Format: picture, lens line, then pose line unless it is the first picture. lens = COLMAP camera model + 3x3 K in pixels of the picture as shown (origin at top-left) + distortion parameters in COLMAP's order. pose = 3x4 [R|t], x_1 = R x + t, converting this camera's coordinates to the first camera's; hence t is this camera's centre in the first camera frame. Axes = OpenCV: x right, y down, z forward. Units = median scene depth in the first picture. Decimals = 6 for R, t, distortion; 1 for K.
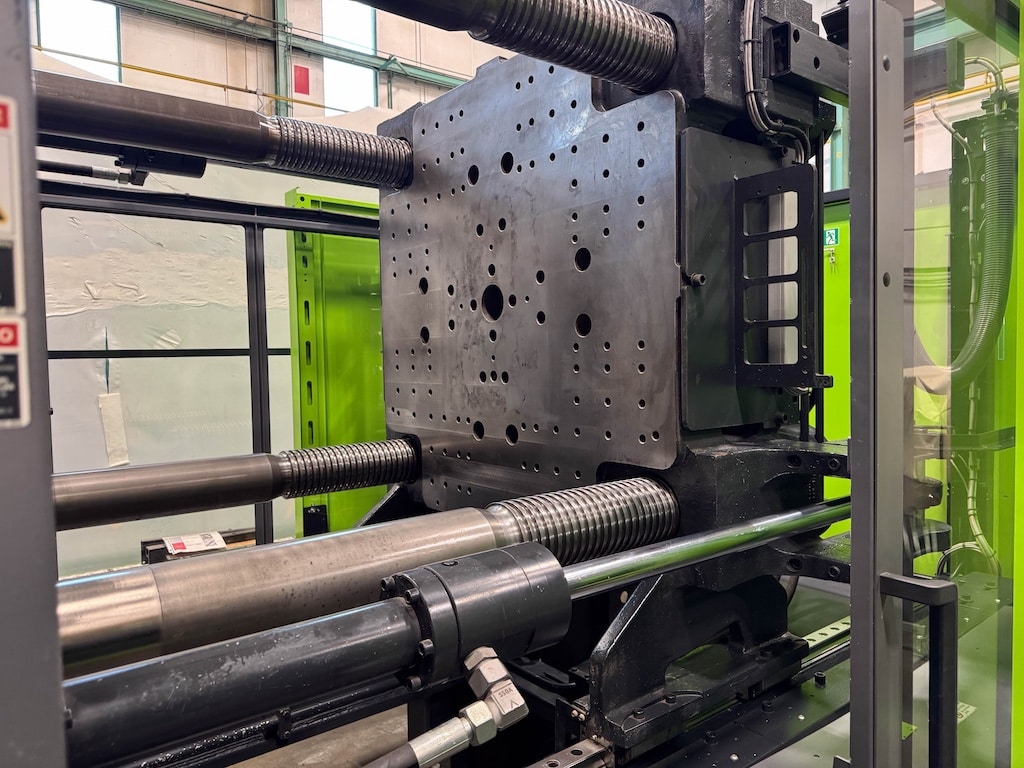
lens RADIAL K [[710.1, 0, 471.5], [0, 710.1, 382.3], [0, 0, 1]] dist [0.005352, 0.001928]
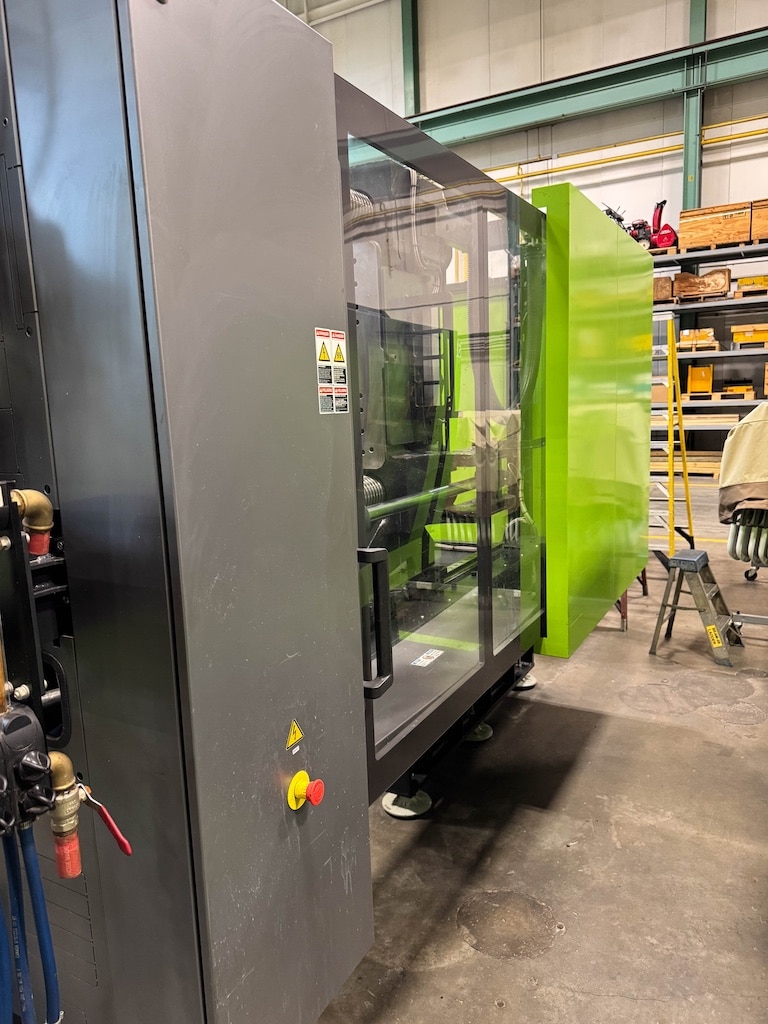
lens RADIAL K [[714.6, 0, 385.1], [0, 714.6, 520.3], [0, 0, 1]] dist [0.047414, -0.101484]
pose [[0.908633, -0.087725, 0.408277, -0.426718], [0.041506, 0.991817, 0.120735, 0.037112], [-0.415527, -0.092758, 0.904839, -0.585074]]
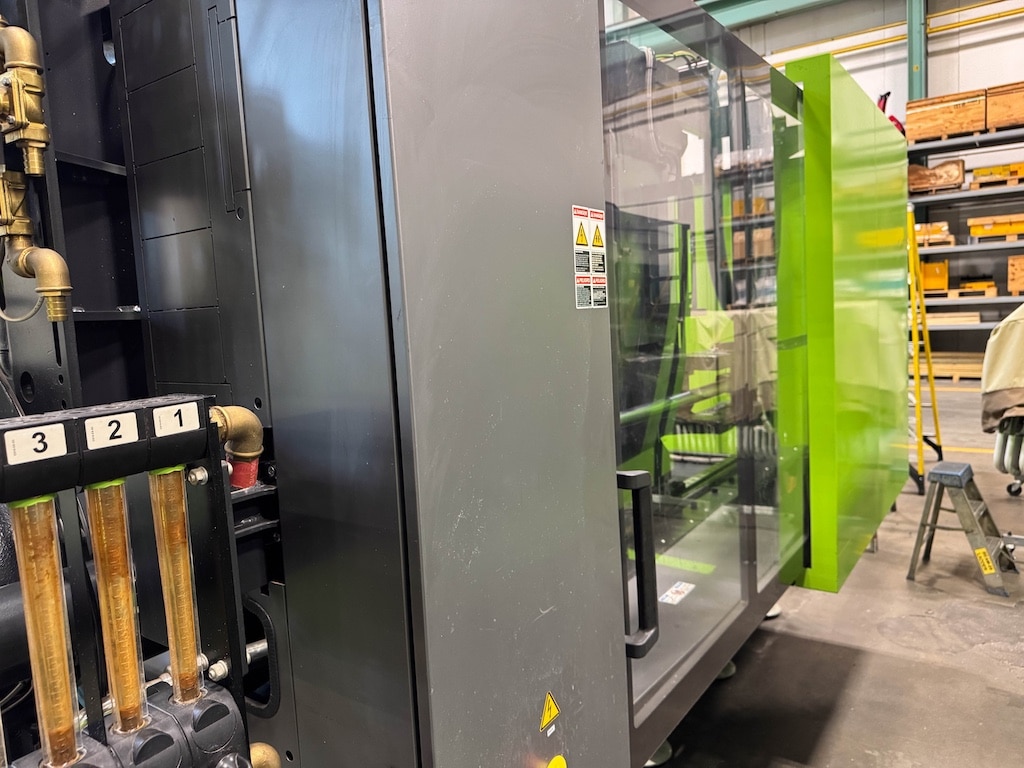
lens RADIAL K [[727.7, 0, 512.0], [0, 727.7, 384.0], [0, 0, 1]] dist [0.006389, -0.052304]
pose [[0.948558, -0.067388, 0.309348, -0.423791], [0.051345, 0.996894, 0.059722, 0.038664], [-0.312412, -0.040766, 0.949072, -0.444132]]
